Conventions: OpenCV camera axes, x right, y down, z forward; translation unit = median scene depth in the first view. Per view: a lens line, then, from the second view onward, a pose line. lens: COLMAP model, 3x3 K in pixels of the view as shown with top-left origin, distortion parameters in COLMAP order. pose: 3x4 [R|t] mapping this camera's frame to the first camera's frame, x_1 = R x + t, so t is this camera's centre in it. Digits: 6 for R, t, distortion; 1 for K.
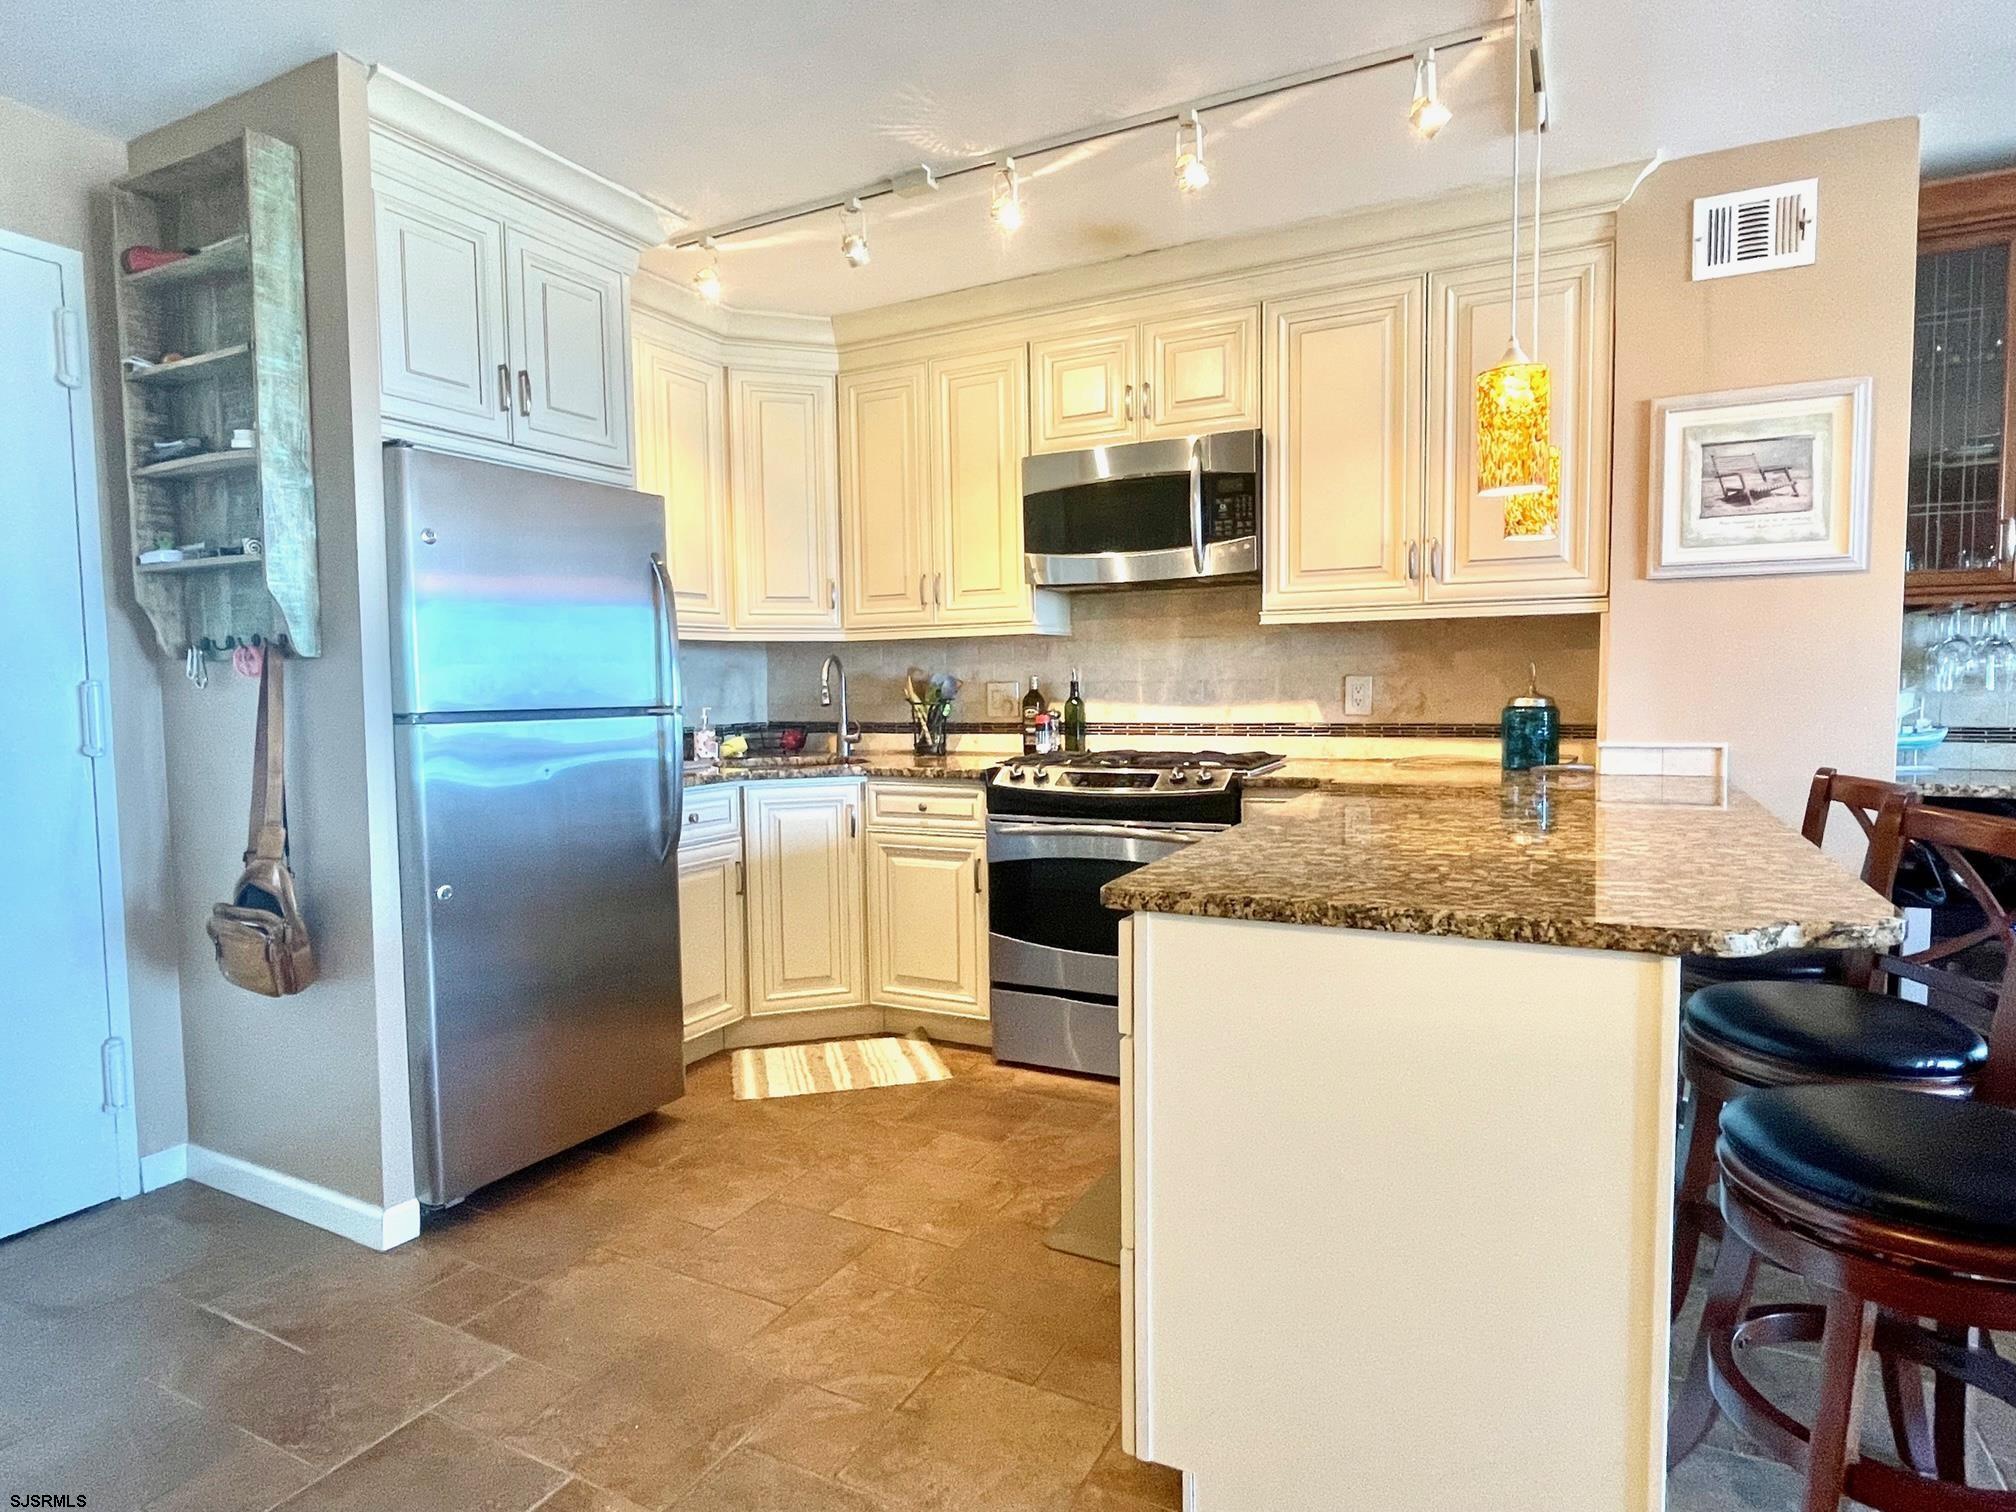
lens RADIAL K [[1119.5, 0, 1008.0], [0, 1119.5, 756.0], [0, 0, 1]] dist [-0.006102, -0.001681]
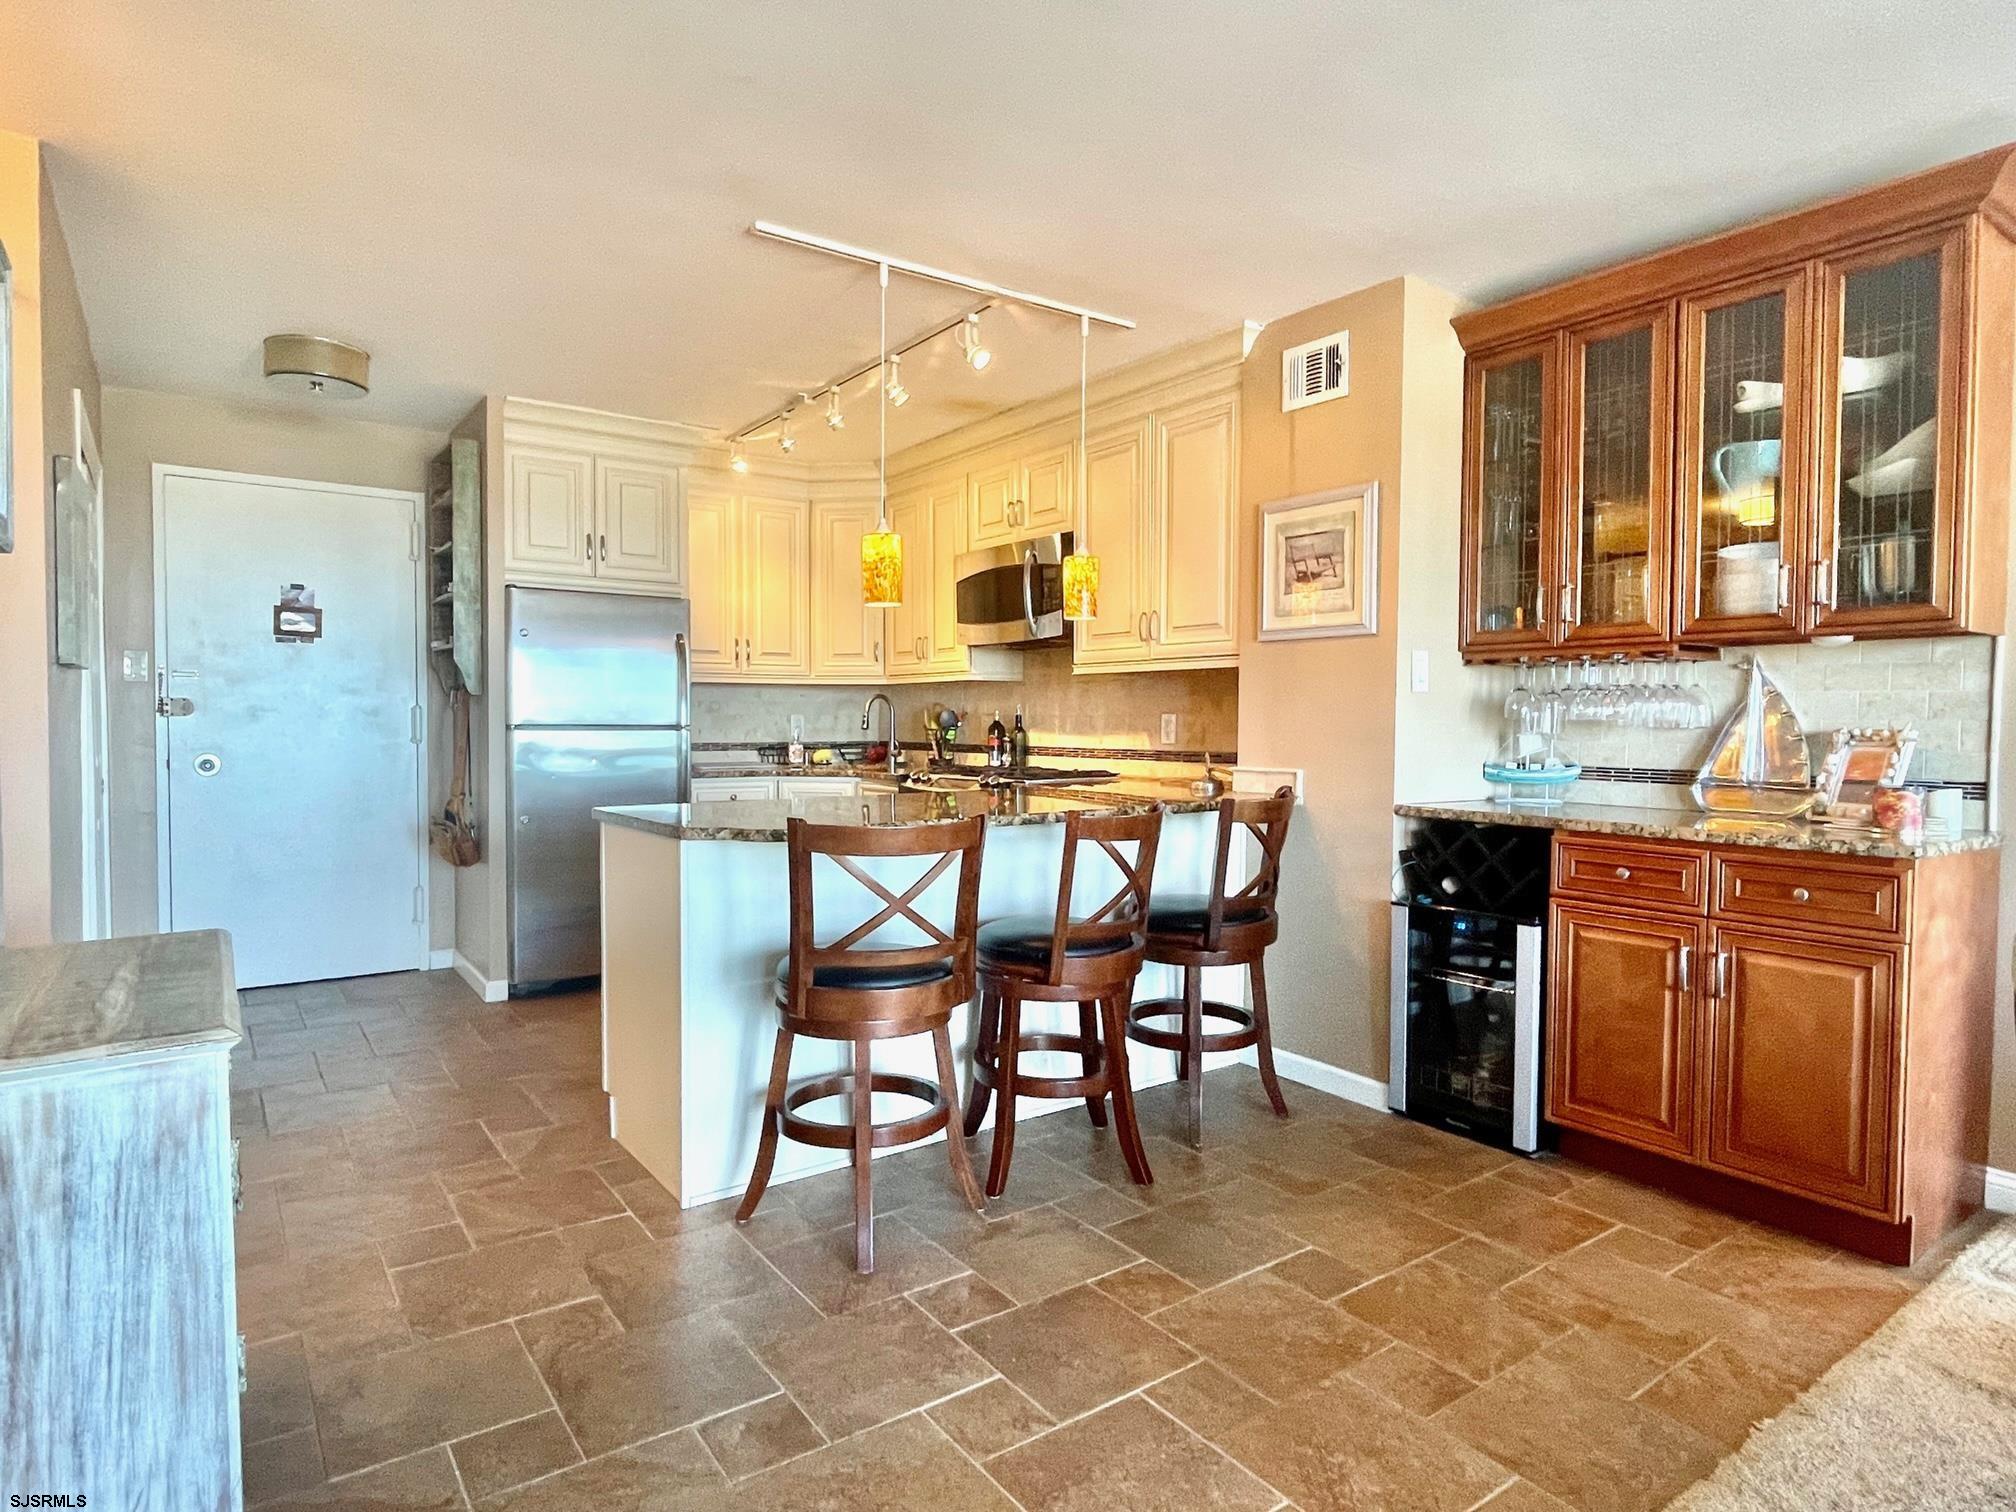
lens RADIAL K [[1127.8, 0, 993.7], [0, 1127.8, 758.7], [0, 0, 1]] dist [0.000552, -0.000624]
pose [[0.892675, 0.032268, -0.449545, 0.836719], [-0.045142, 0.998819, -0.017945, 0.013831], [0.448435, 0.036312, 0.893077, -0.281045]]
